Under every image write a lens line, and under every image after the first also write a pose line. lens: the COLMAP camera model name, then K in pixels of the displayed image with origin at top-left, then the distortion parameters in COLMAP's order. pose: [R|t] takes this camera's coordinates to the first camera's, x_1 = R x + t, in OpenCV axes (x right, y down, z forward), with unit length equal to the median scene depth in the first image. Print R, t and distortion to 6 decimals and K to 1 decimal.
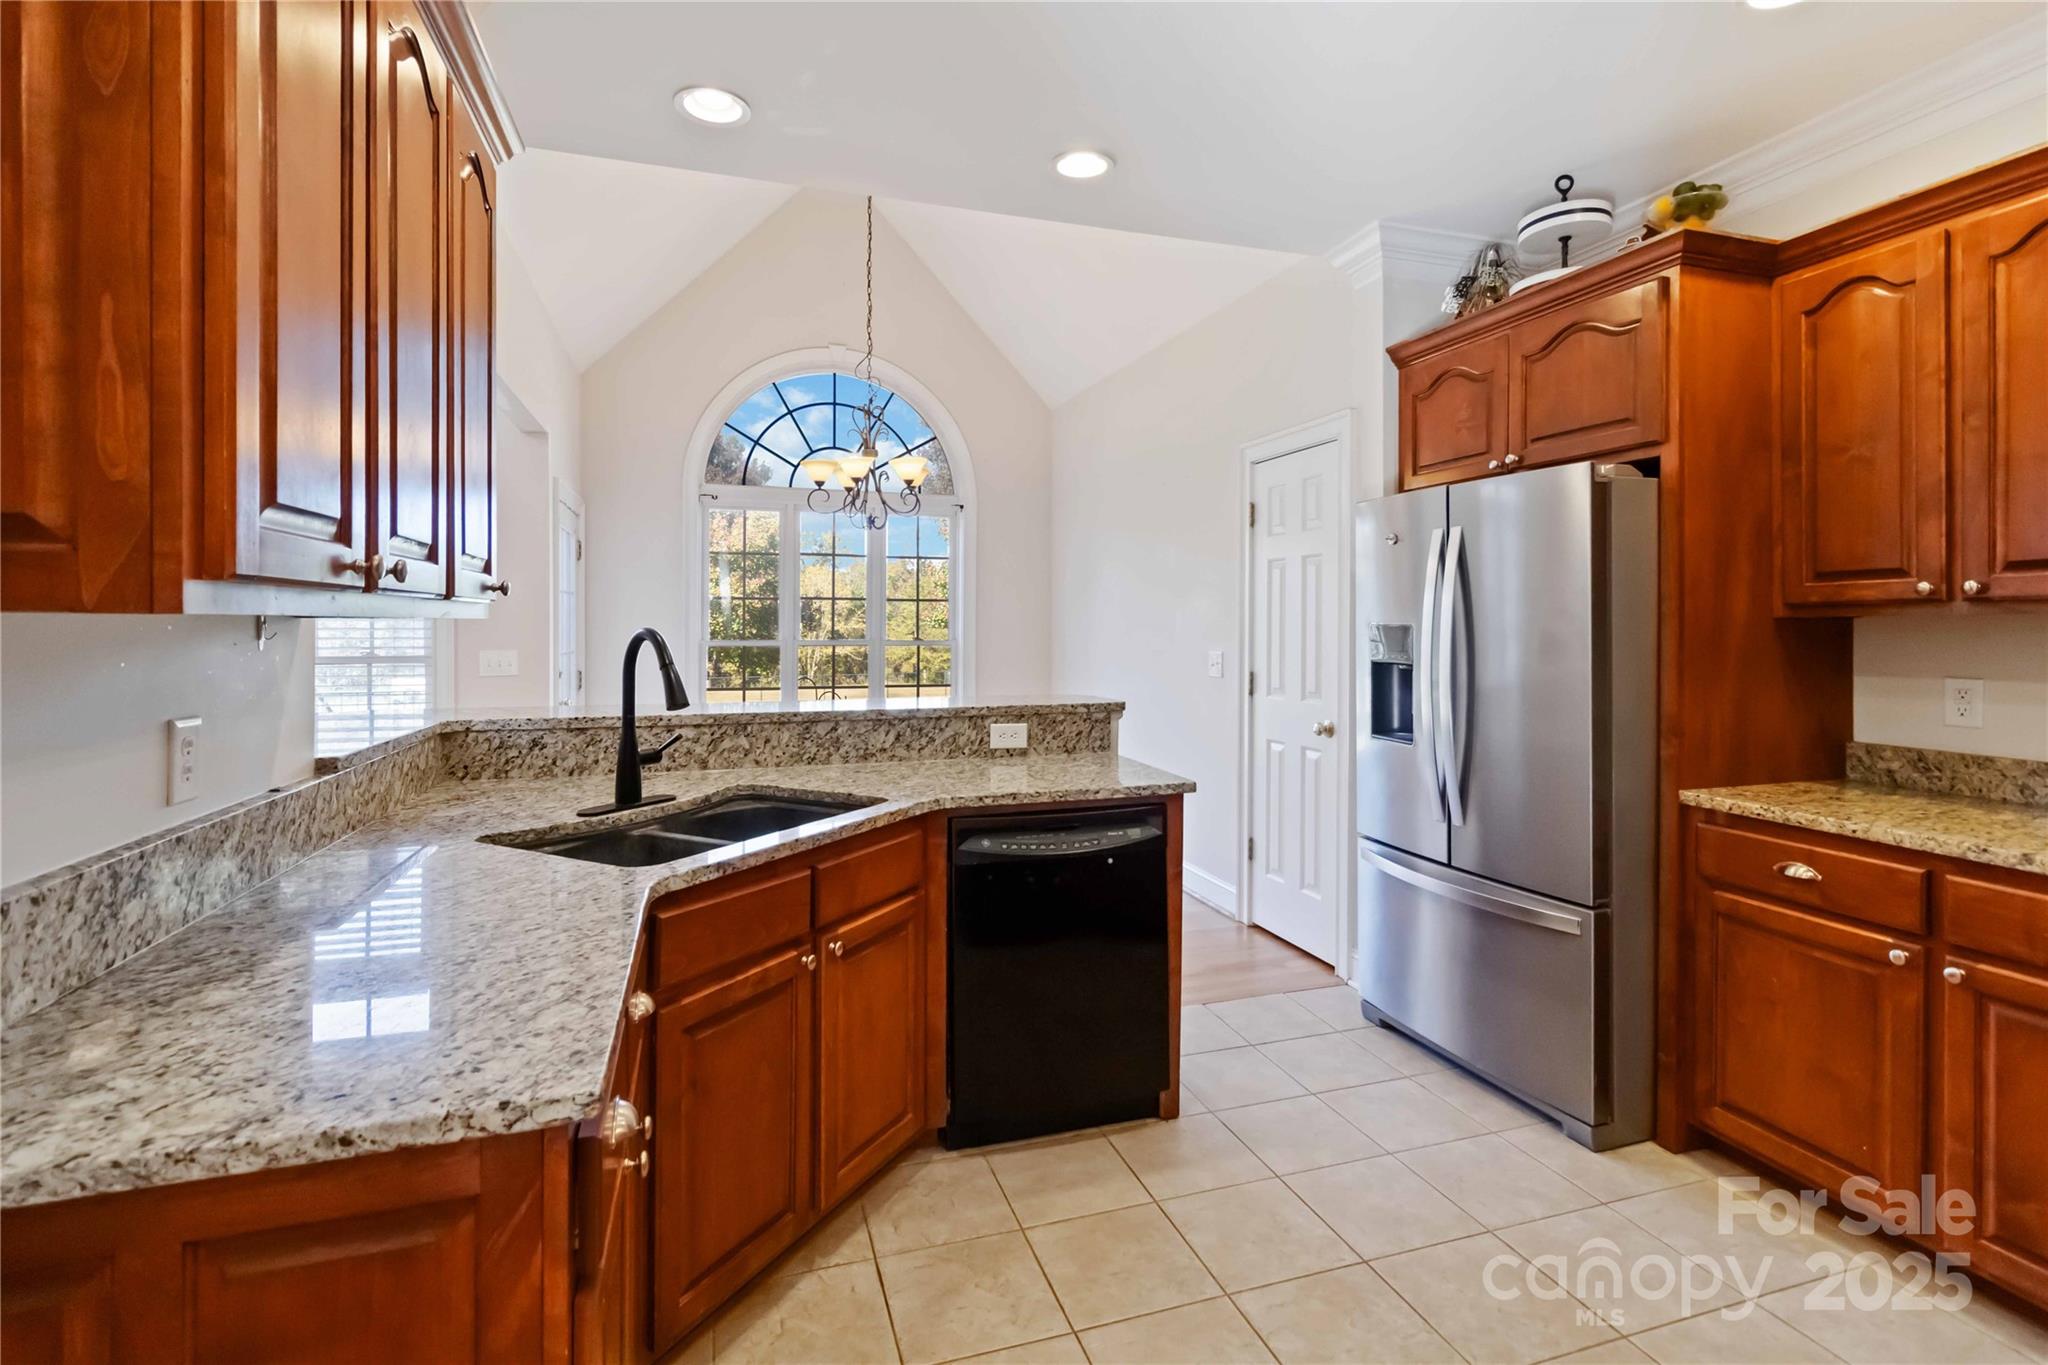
lens RADIAL K [[951.2, 0, 1023.0], [0, 951.2, 654.7], [0, 0, 1]] dist [-0.001213, -0.000435]
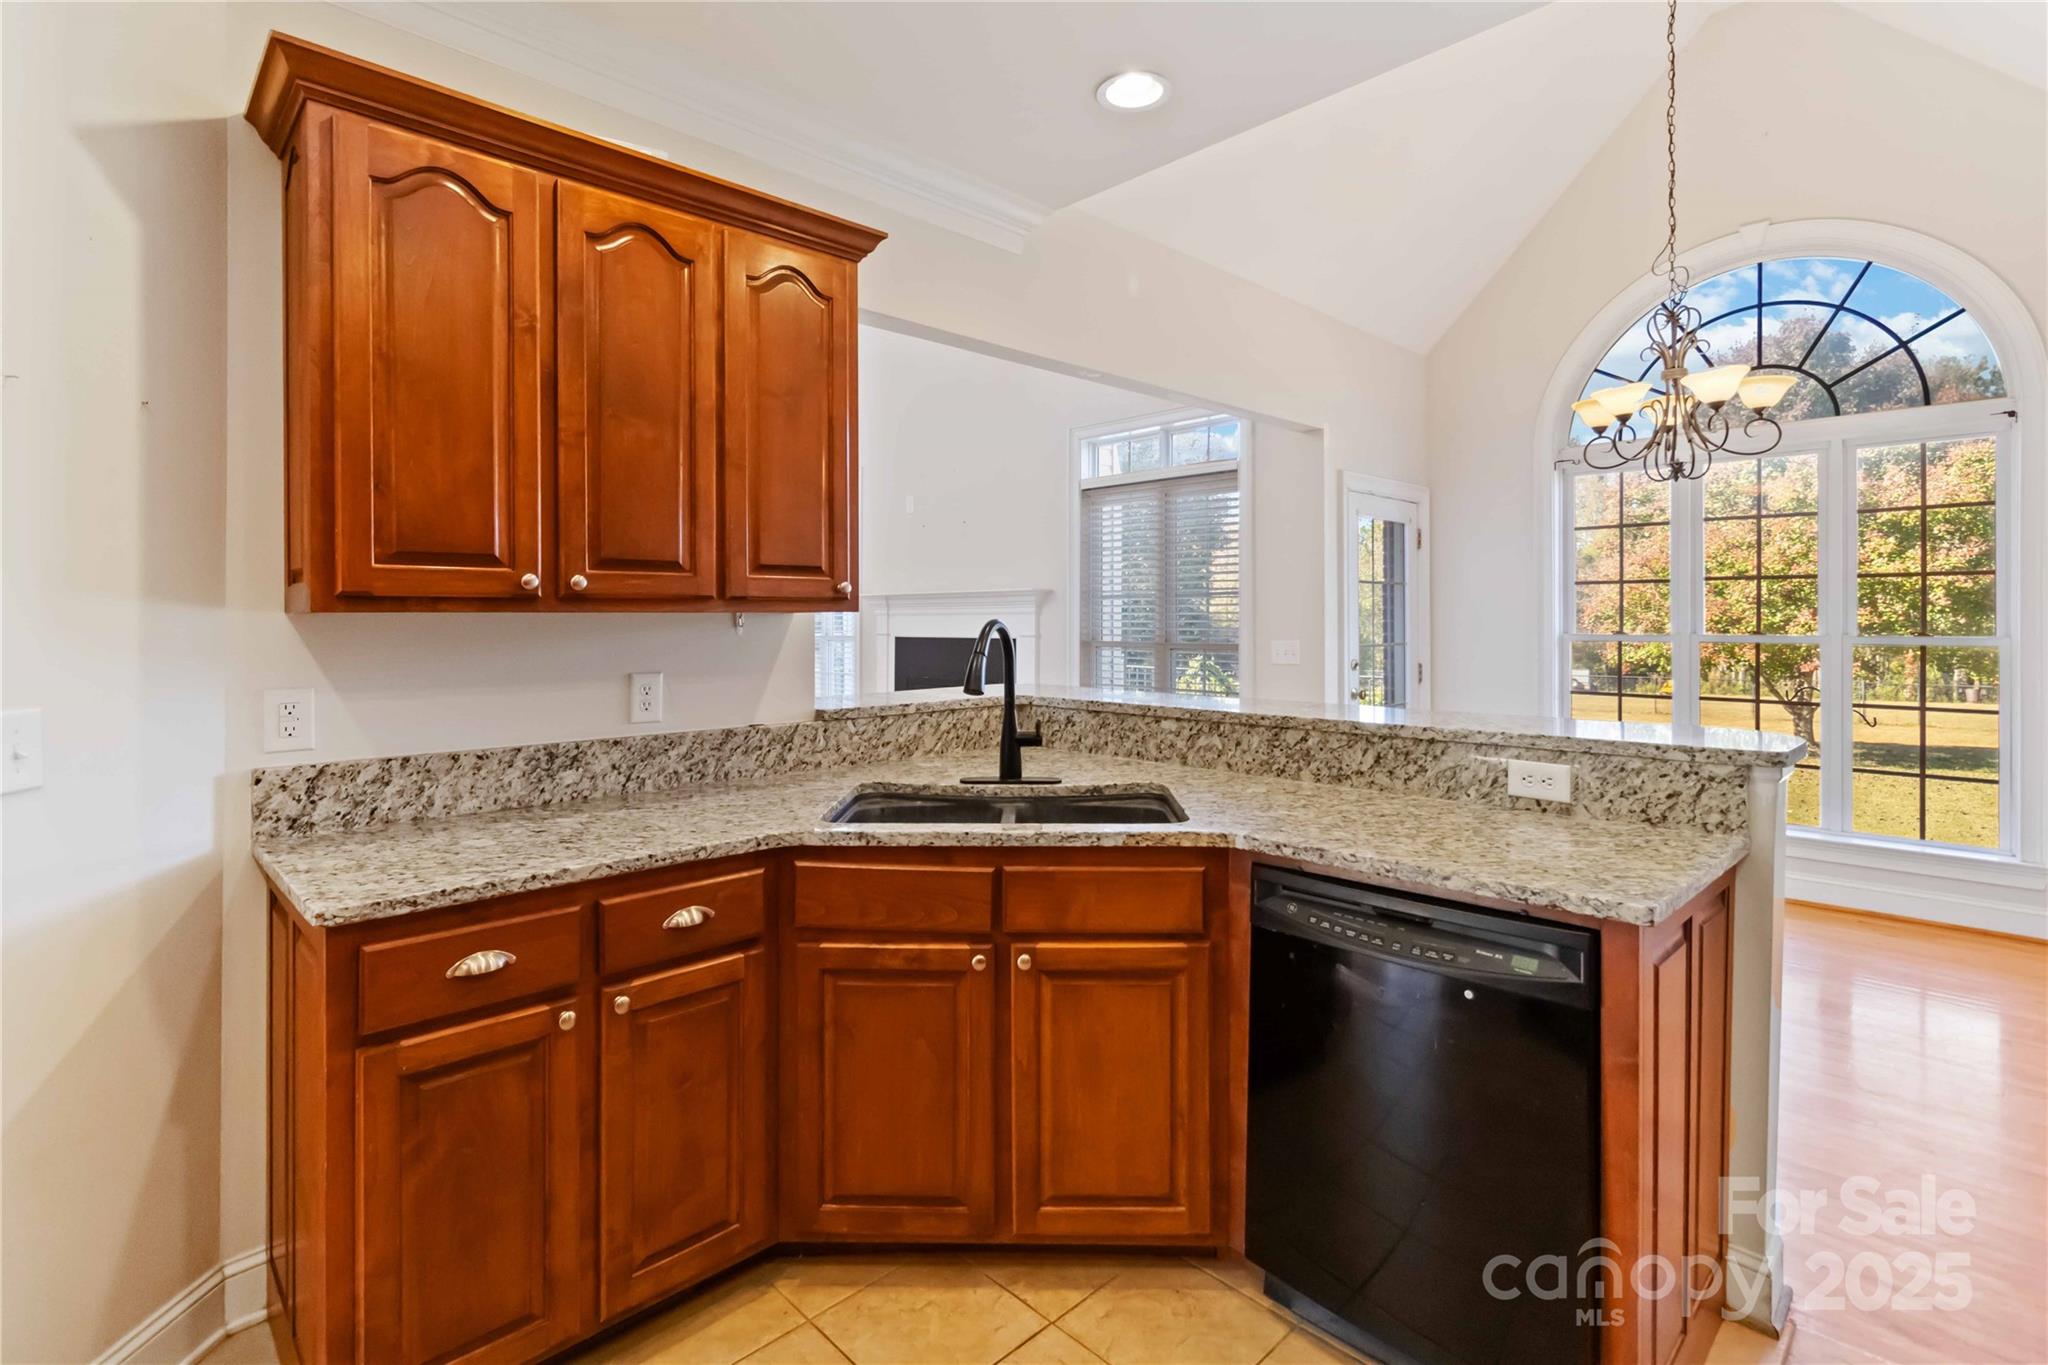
lens RADIAL K [[970.7, 0, 1030.8], [0, 970.7, 640.5], [0, 0, 1]] dist [0.001403, -0.000071]
pose [[0.445911, 0.017910, -0.894898, 0.492839], [-0.024020, 0.999679, 0.008039, -0.010610], [0.894755, 0.017911, 0.446198, 0.431894]]
